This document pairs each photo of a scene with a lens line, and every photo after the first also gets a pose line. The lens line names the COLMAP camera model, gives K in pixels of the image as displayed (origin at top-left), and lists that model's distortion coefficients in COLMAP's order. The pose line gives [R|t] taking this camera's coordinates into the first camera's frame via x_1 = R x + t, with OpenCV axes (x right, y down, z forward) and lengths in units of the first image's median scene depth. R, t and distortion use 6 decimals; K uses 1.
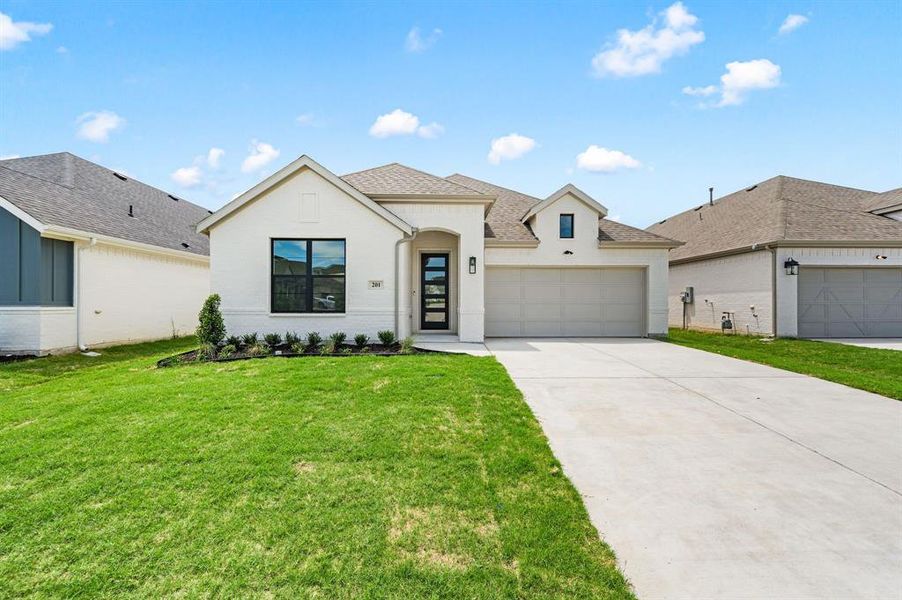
lens RADIAL K [[348.6, 0, 439.6], [0, 348.6, 306.2], [0, 0, 1]] dist [-0.001587, 0.000029]
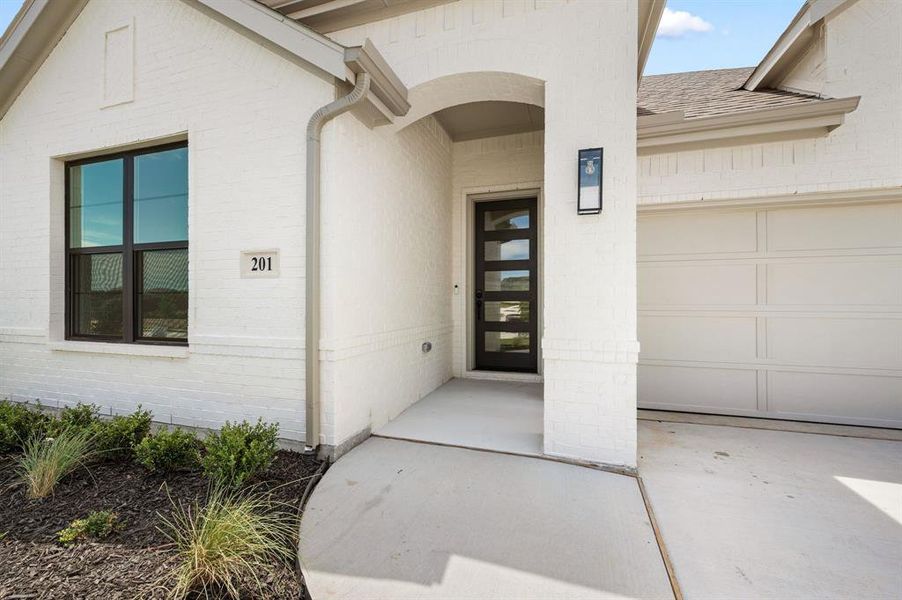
lens RADIAL K [[368.0, 0, 442.6], [0, 368.0, 301.1], [0, 0, 1]] dist [0.002701, 0.000011]
pose [[0.945669, 0.002602, -0.325120, 0.079531], [-0.002631, 0.999996, 0.000349, -0.026182], [0.325120, 0.000525, 0.945673, 0.693927]]
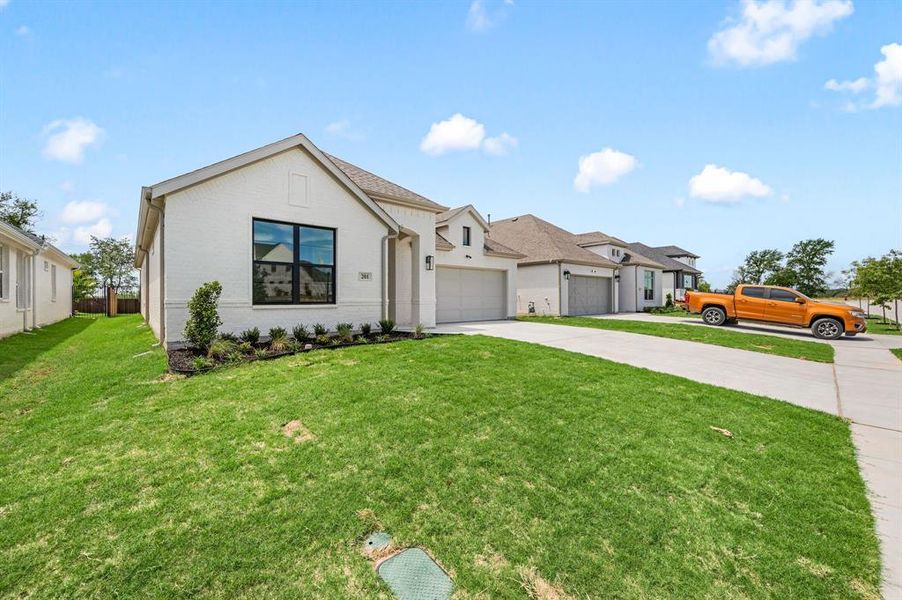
lens RADIAL K [[368.0, 0, 445.8], [0, 368.0, 298.9], [0, 0, 1]] dist [0.002701, 0.000011]
pose [[0.765052, -0.001803, 0.643966, -0.666099], [0.005434, 0.999979, -0.003656, 0.009871], [-0.643945, 0.006296, 0.765046, 0.004610]]
